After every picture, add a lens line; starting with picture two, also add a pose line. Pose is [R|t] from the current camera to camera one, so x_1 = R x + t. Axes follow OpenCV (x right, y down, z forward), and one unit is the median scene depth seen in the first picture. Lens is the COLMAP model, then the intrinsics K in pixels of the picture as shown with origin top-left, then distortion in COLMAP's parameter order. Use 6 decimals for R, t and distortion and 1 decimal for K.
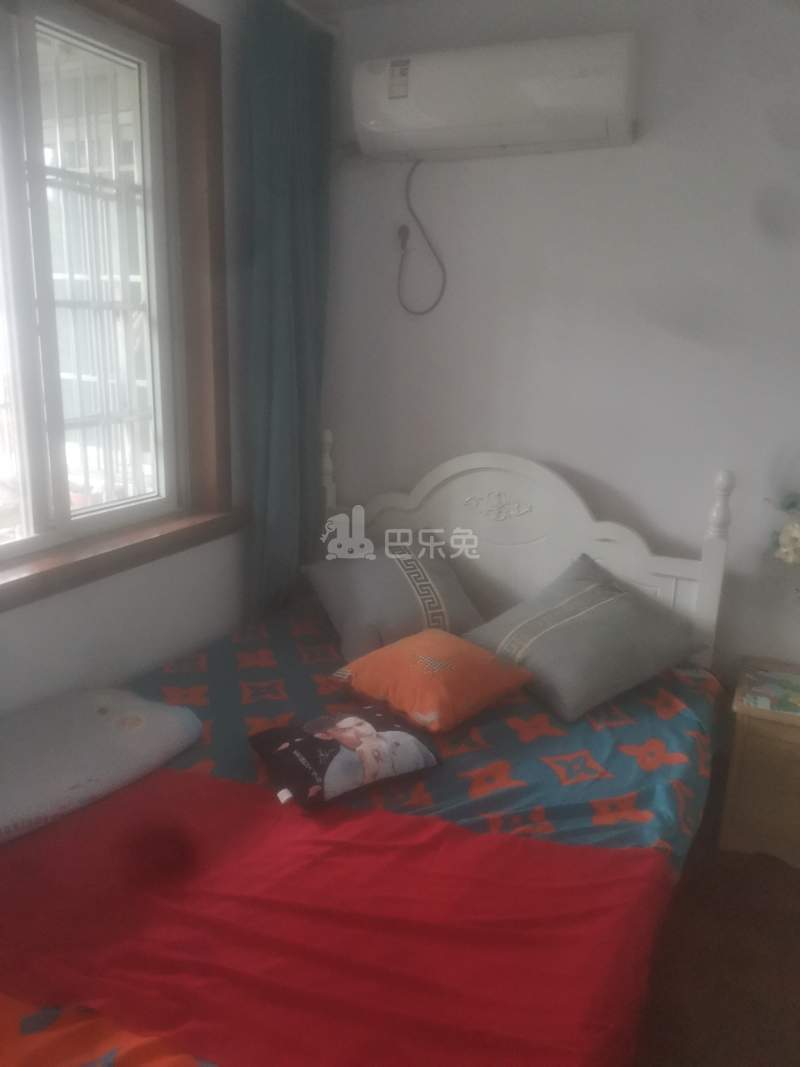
lens RADIAL K [[806.1, 0, 400.0], [0, 806.1, 533.5], [0, 0, 1]] dist [0.064582, -0.057329]
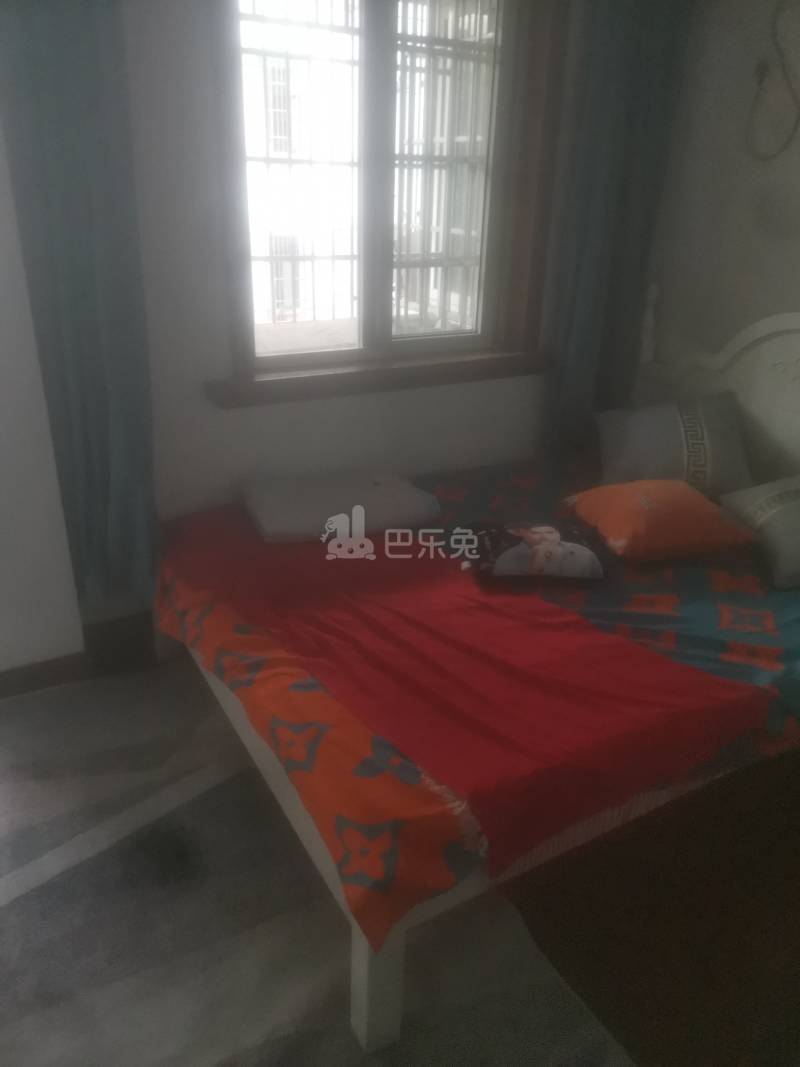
lens RADIAL K [[806.1, 0, 400.0], [0, 806.1, 533.5], [0, 0, 1]] dist [0.064582, -0.057329]
pose [[0.833187, 0.208551, -0.512159, 0.314169], [-0.137291, 0.975174, 0.173743, 0.057705], [0.535678, -0.074445, 0.841134, -0.074165]]
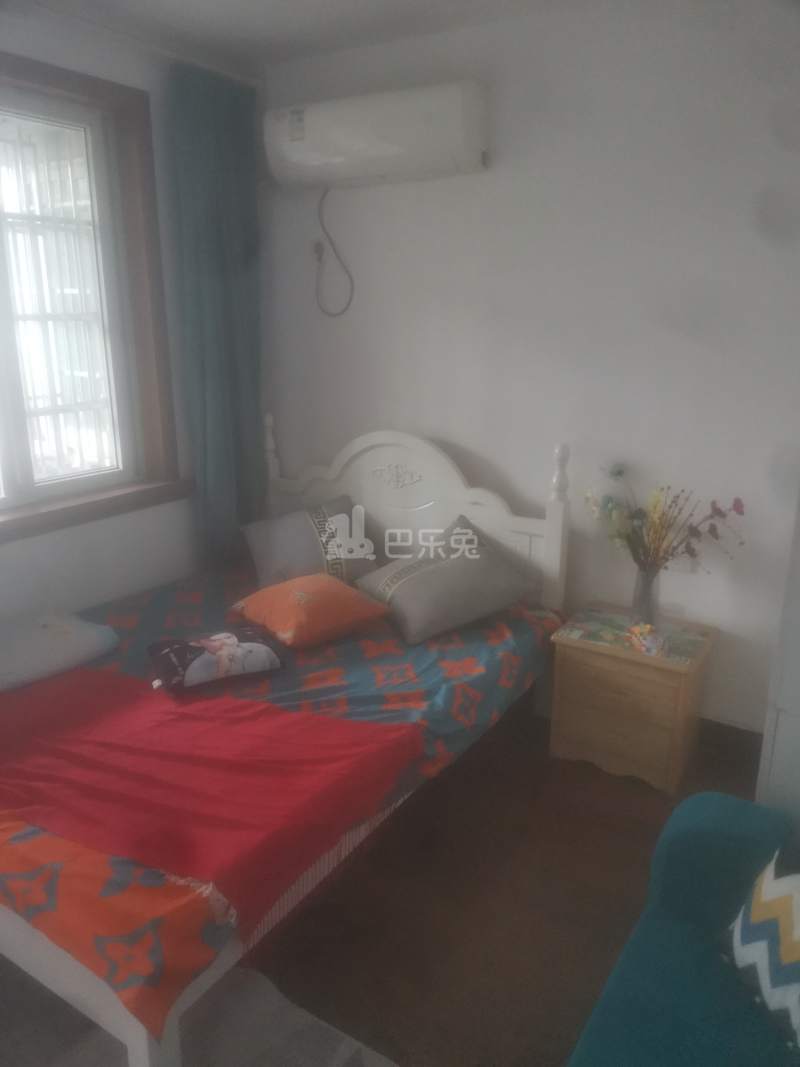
lens RADIAL K [[803.5, 0, 400.0], [0, 803.5, 533.5], [0, 0, 1]] dist [0.071903, -0.003451]
pose [[0.993285, 0.004475, -0.115605, 0.328378], [-0.002381, 0.999831, 0.018241, 0.036491], [0.115667, -0.017844, 0.993128, -0.231862]]
